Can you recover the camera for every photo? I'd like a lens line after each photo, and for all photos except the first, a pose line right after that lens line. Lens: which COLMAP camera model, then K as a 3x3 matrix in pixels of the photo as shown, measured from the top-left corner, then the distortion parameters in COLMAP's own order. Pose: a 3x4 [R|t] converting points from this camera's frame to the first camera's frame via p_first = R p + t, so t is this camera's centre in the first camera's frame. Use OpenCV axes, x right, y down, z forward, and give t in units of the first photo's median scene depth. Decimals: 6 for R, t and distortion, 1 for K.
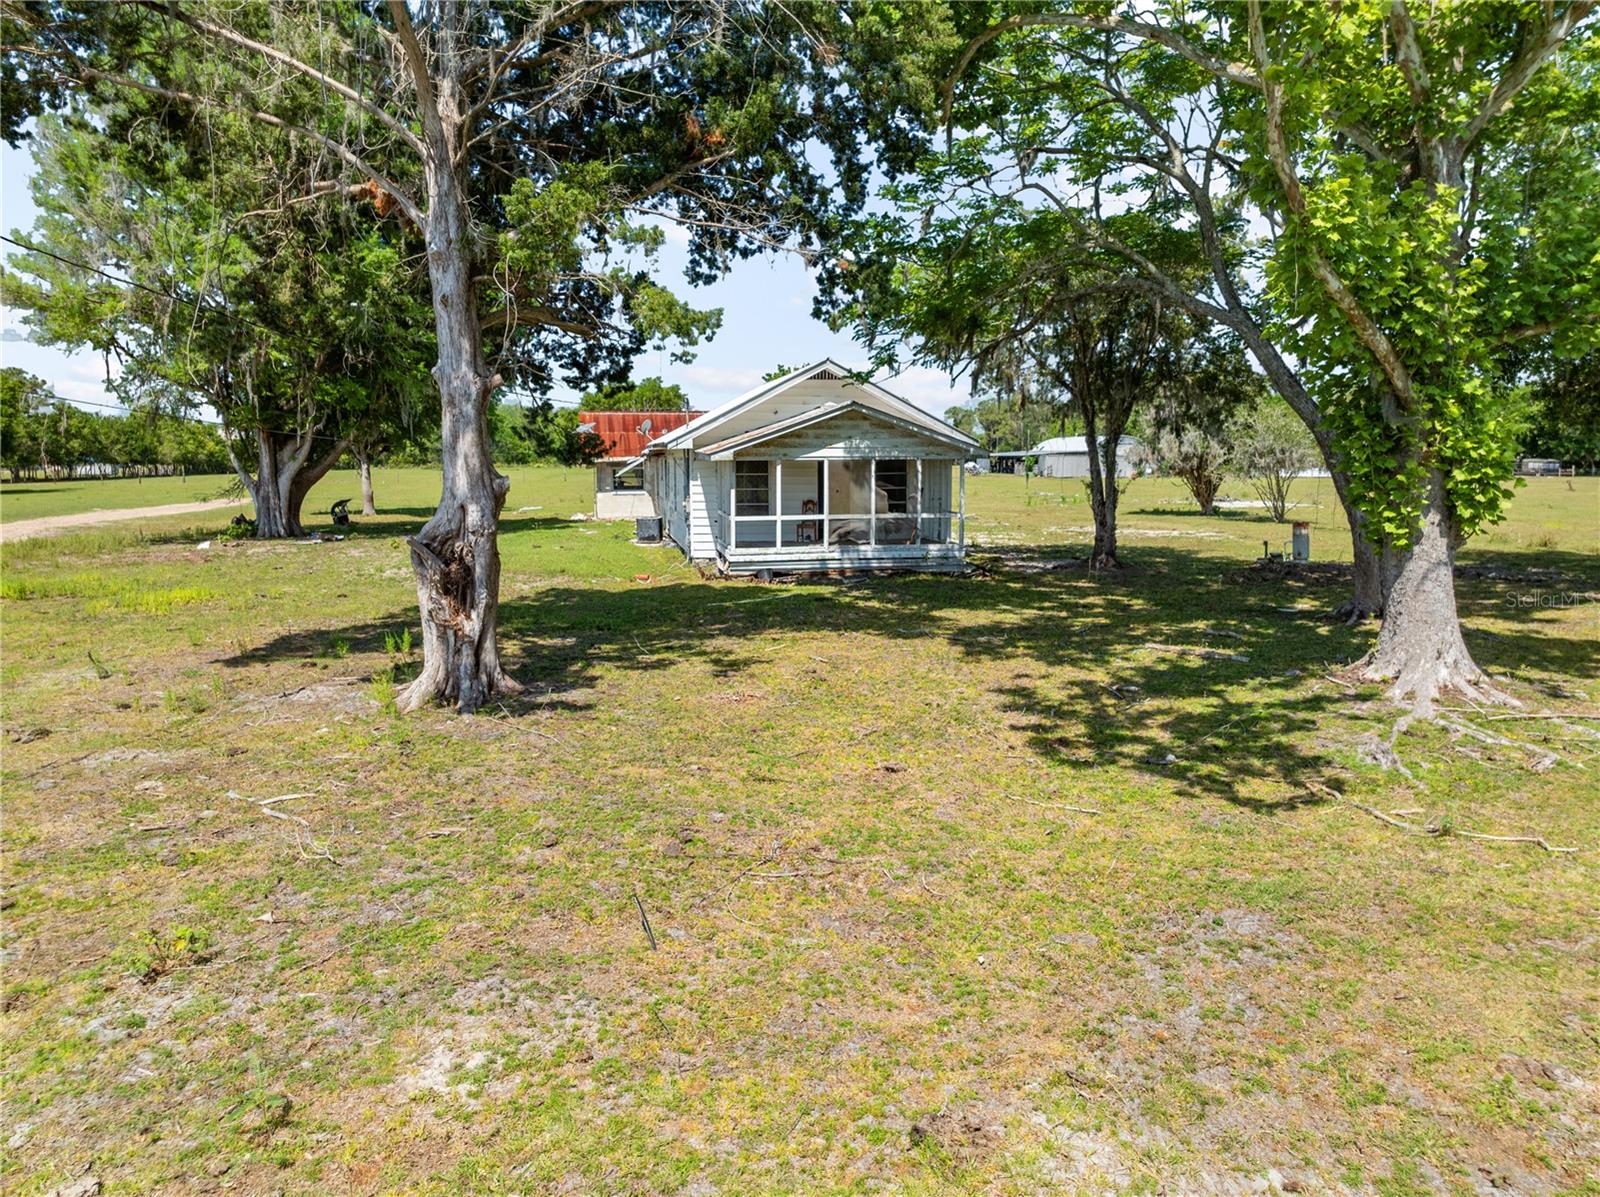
lens RADIAL K [[1124.6, 0, 809.4], [0, 1124.6, 595.9], [0, 0, 1]] dist [-0.031403, -0.005158]
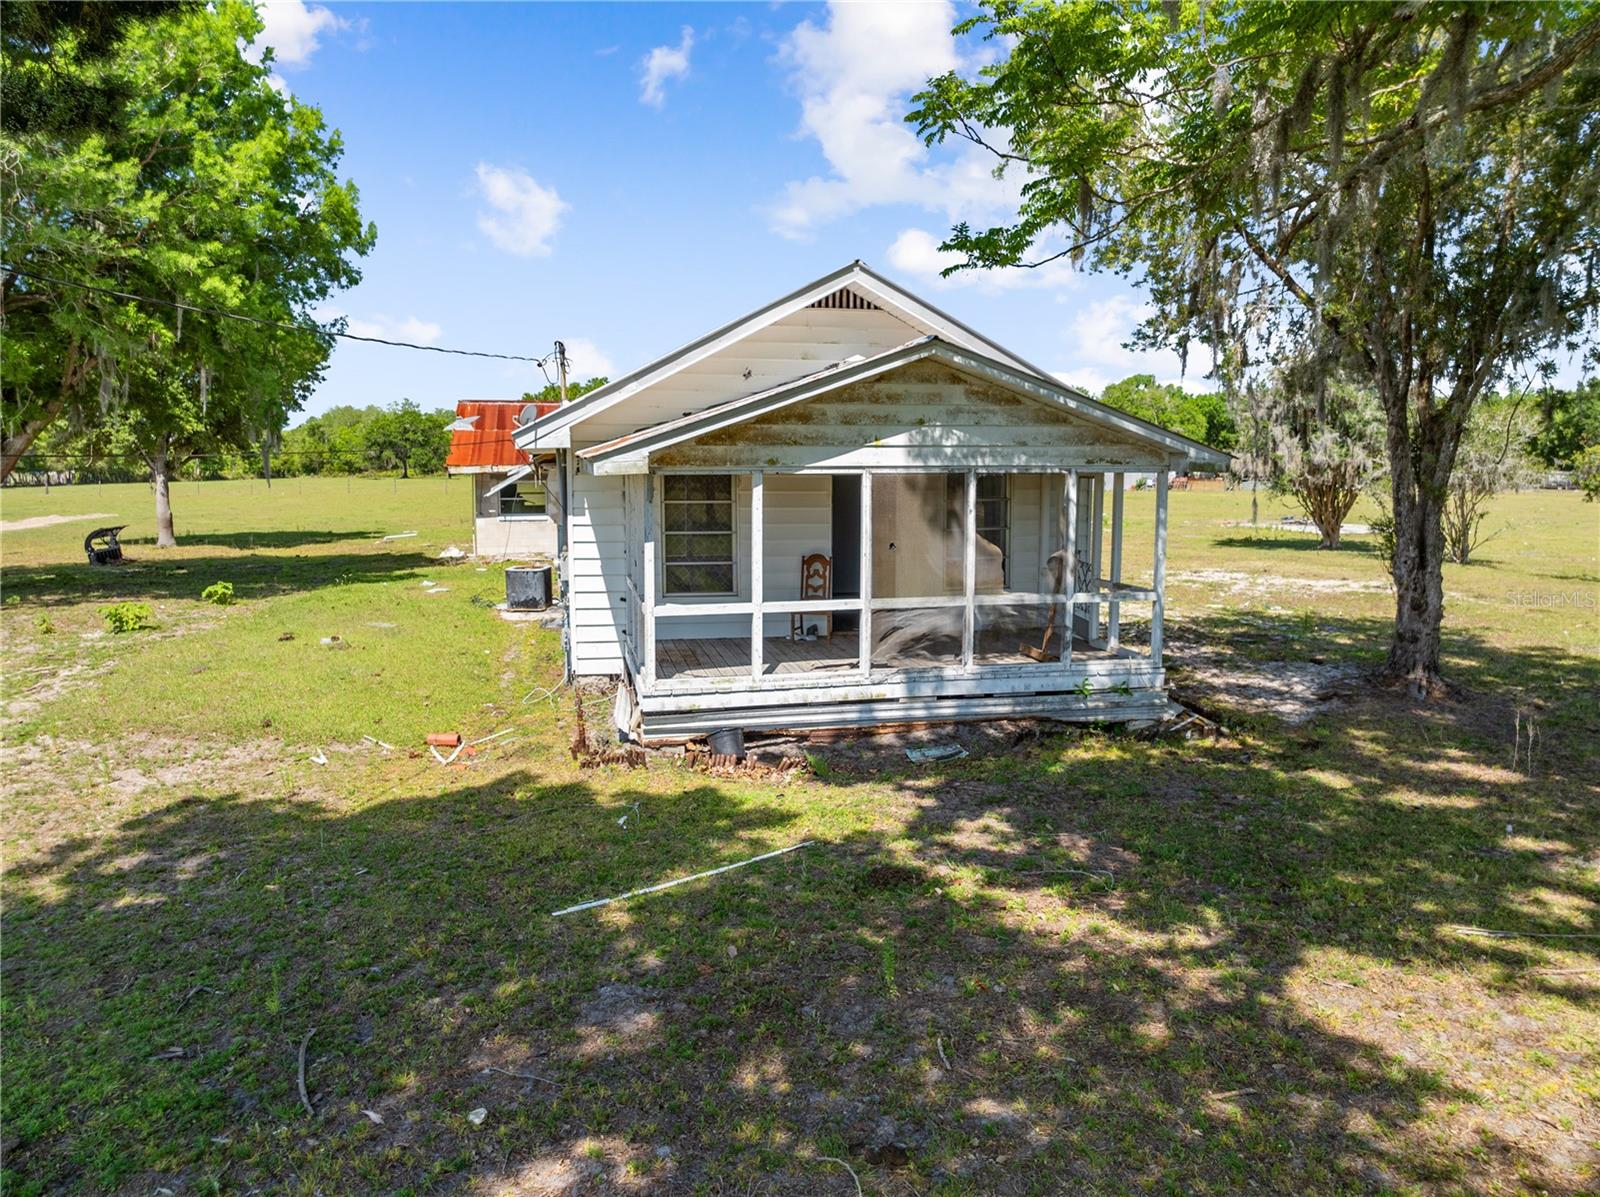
lens RADIAL K [[1124.6, 0, 809.4], [0, 1124.6, 595.9], [0, 0, 1]] dist [-0.031403, -0.005158]
pose [[0.999244, -0.001230, 0.038862, -0.023597], [0.001558, 0.999963, -0.008407, -0.068812], [-0.038850, 0.008461, 0.999209, 0.556732]]
